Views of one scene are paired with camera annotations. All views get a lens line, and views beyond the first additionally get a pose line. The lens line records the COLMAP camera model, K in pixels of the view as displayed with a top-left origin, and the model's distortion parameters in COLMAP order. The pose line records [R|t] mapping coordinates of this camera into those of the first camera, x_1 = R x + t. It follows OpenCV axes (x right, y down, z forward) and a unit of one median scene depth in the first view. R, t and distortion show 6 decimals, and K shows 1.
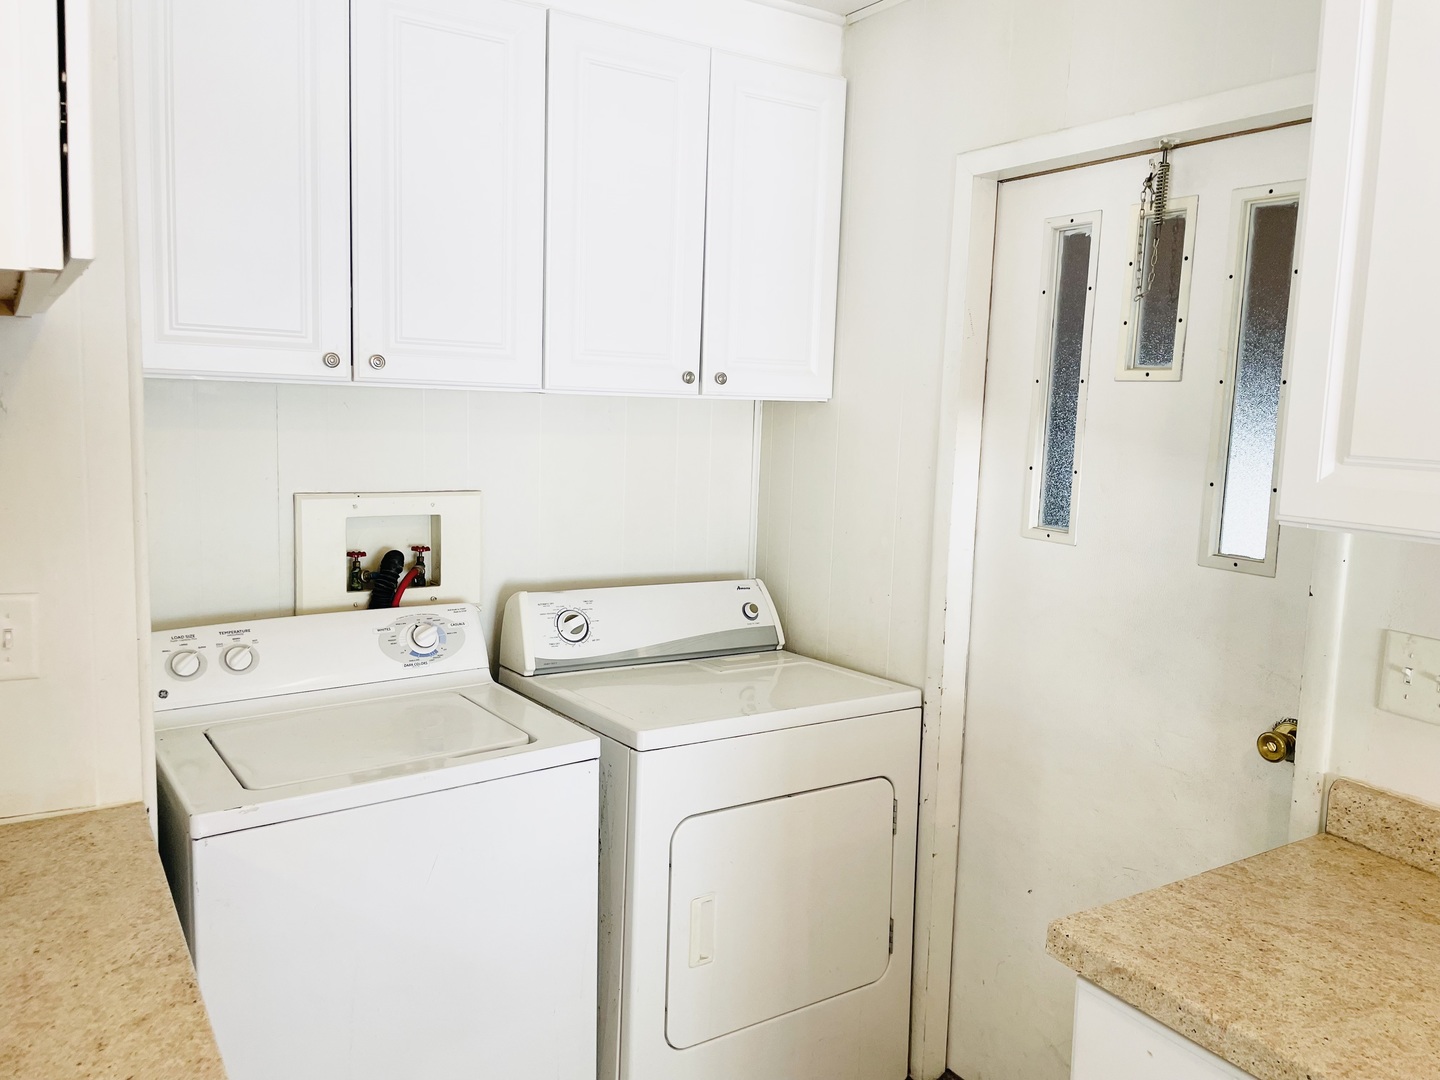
lens RADIAL K [[1081.3, 0, 720.0], [0, 1081.3, 538.4], [0, 0, 1]] dist [0.067052, -0.079105]
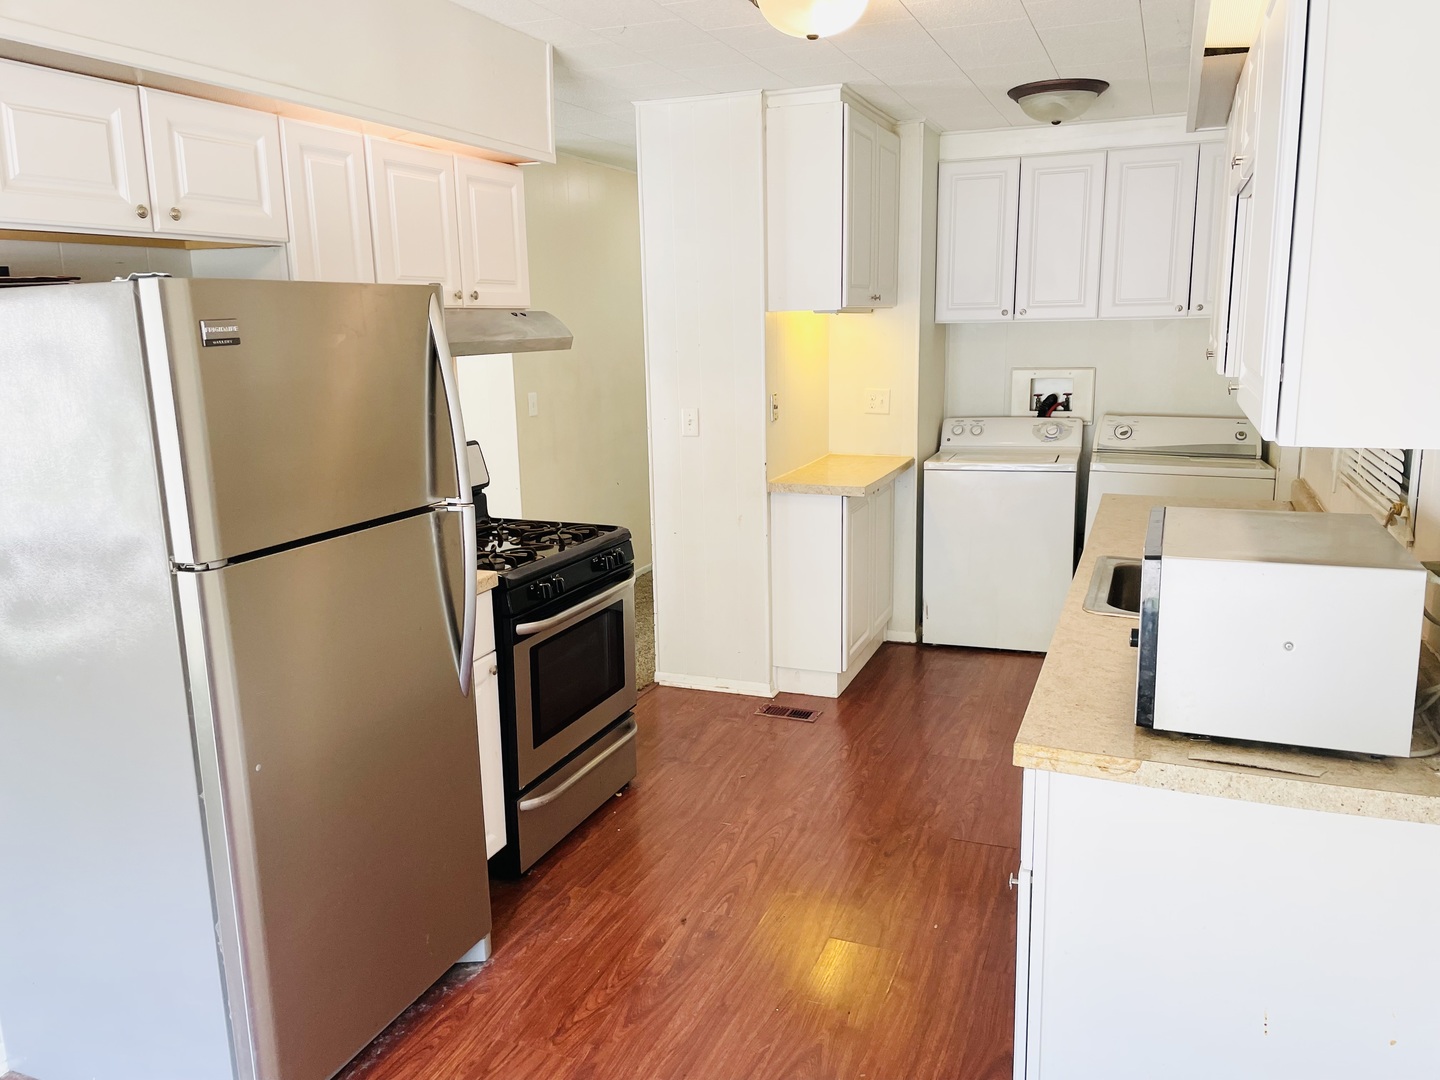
lens RADIAL K [[1081.3, 0, 721.0], [0, 1081.3, 539.9], [0, 0, 1]] dist [0.067052, -0.079105]
pose [[0.549168, 0.117794, -0.827369, 1.289840], [-0.070248, 0.993019, 0.094751, 0.153567], [0.832754, 0.006087, 0.553609, -0.868458]]
